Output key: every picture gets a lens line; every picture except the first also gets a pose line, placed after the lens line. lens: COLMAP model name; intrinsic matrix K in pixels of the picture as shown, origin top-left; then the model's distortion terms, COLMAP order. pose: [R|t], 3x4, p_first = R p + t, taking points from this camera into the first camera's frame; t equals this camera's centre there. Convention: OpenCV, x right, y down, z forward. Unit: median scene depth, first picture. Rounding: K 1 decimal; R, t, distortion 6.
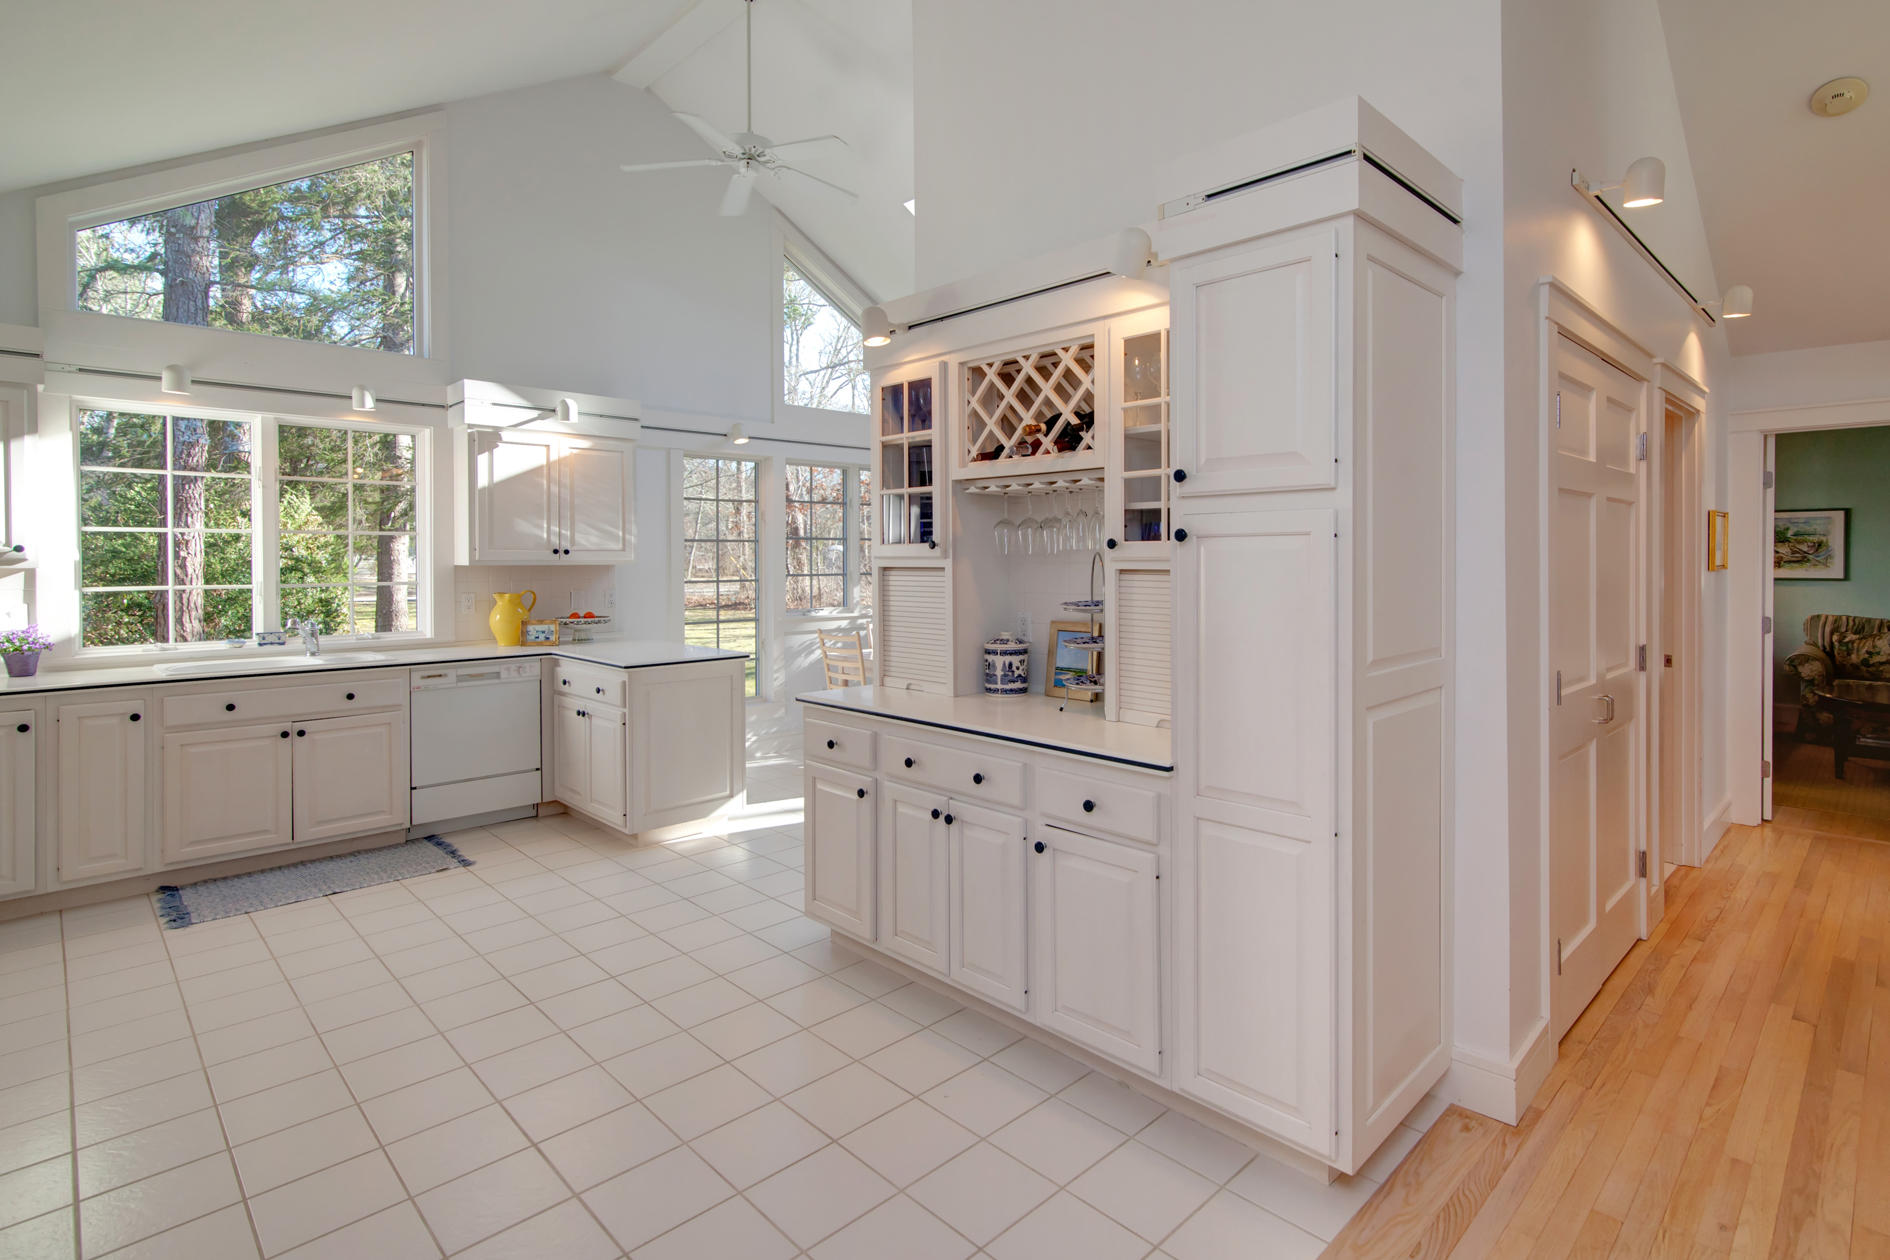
lens RADIAL K [[936.1, 0, 1009.4], [0, 936.1, 568.6], [0, 0, 1]] dist [0.006973, 0.003343]
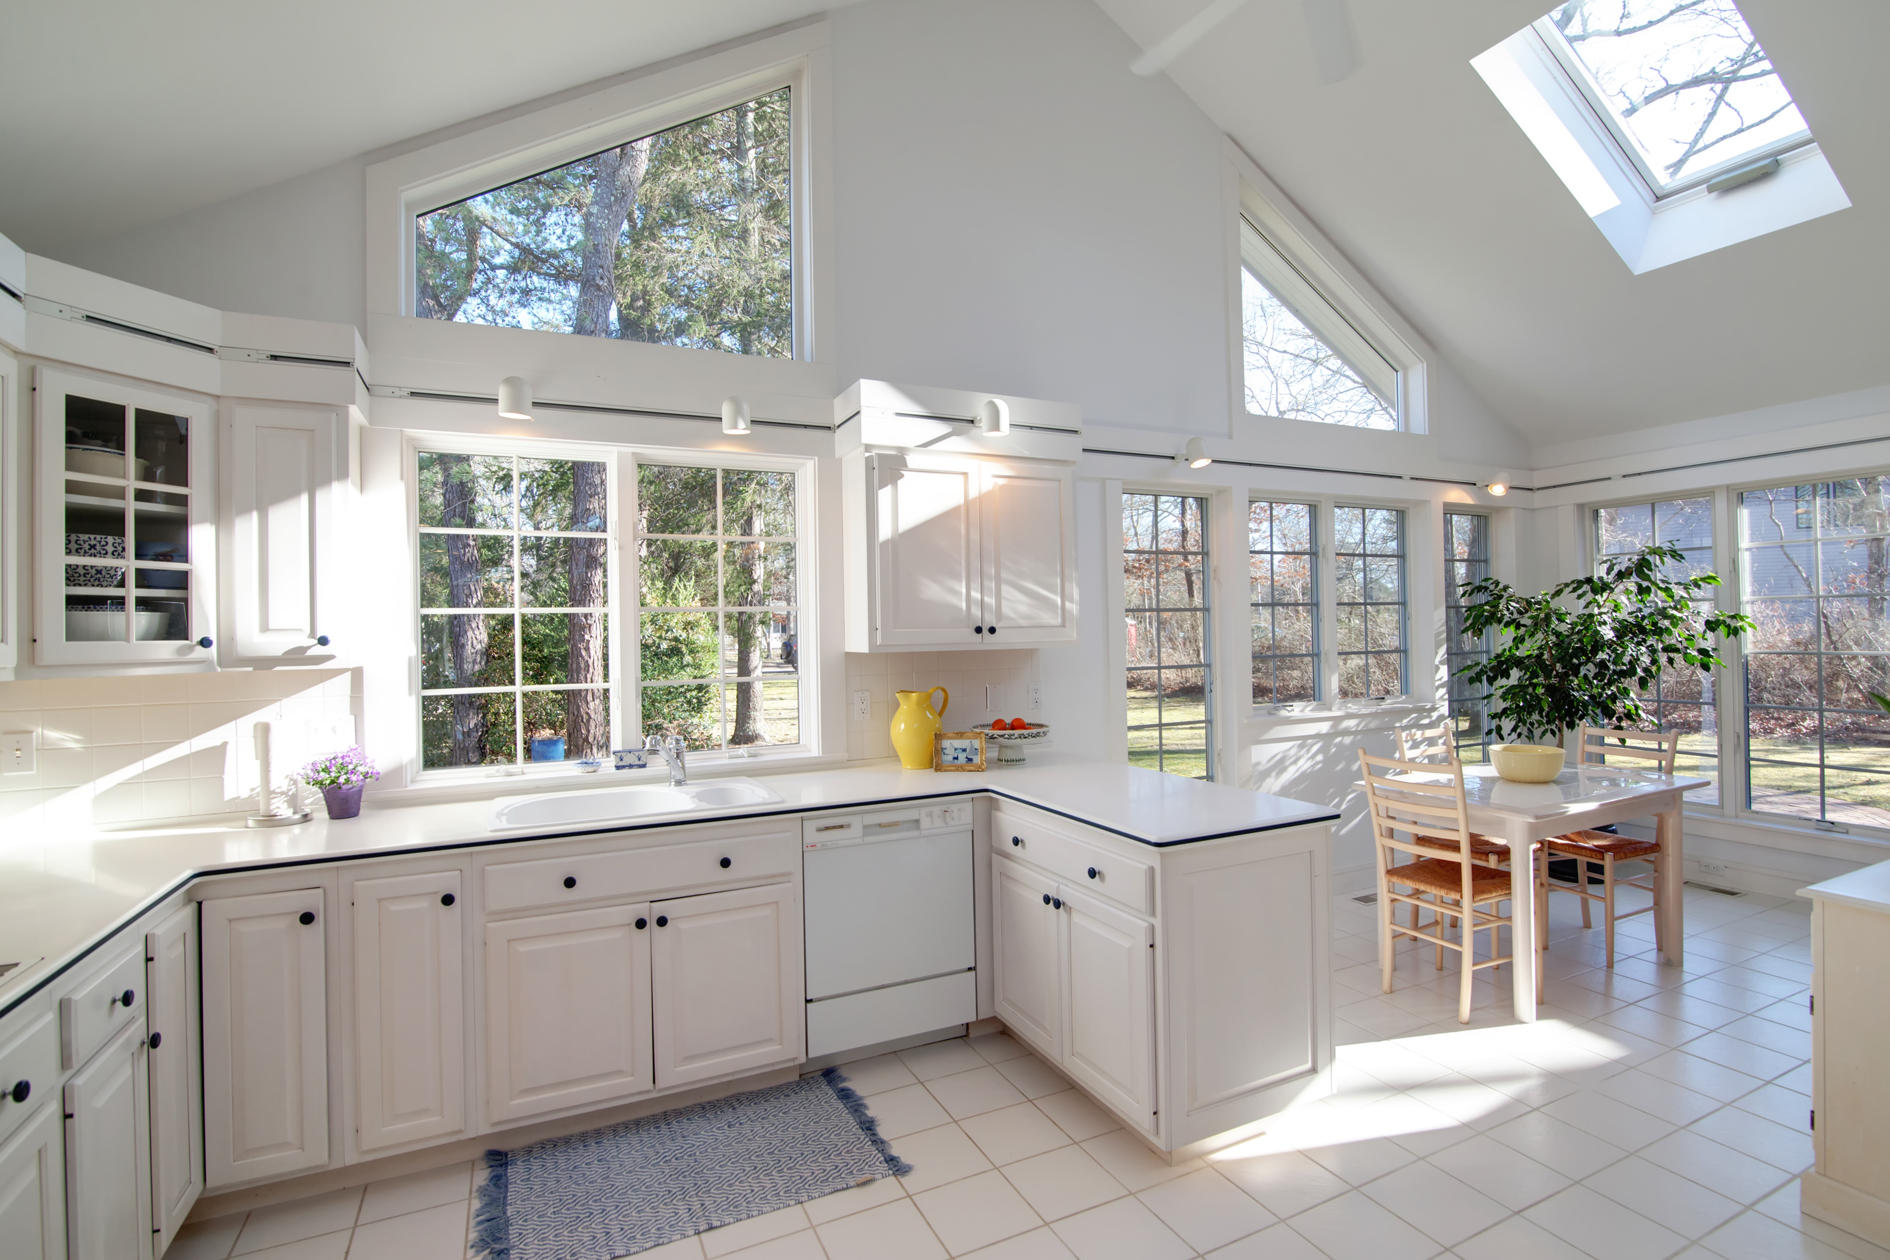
lens RADIAL K [[867.1, 0, 945.4], [0, 867.1, 631.2], [0, 0, 1]] dist [-0.005578, -0.000962]
pose [[0.938664, -0.016856, -0.344420, -0.310735], [0.013683, 0.999839, -0.011641, -0.011129], [0.344561, 0.006214, 0.938743, 0.435649]]
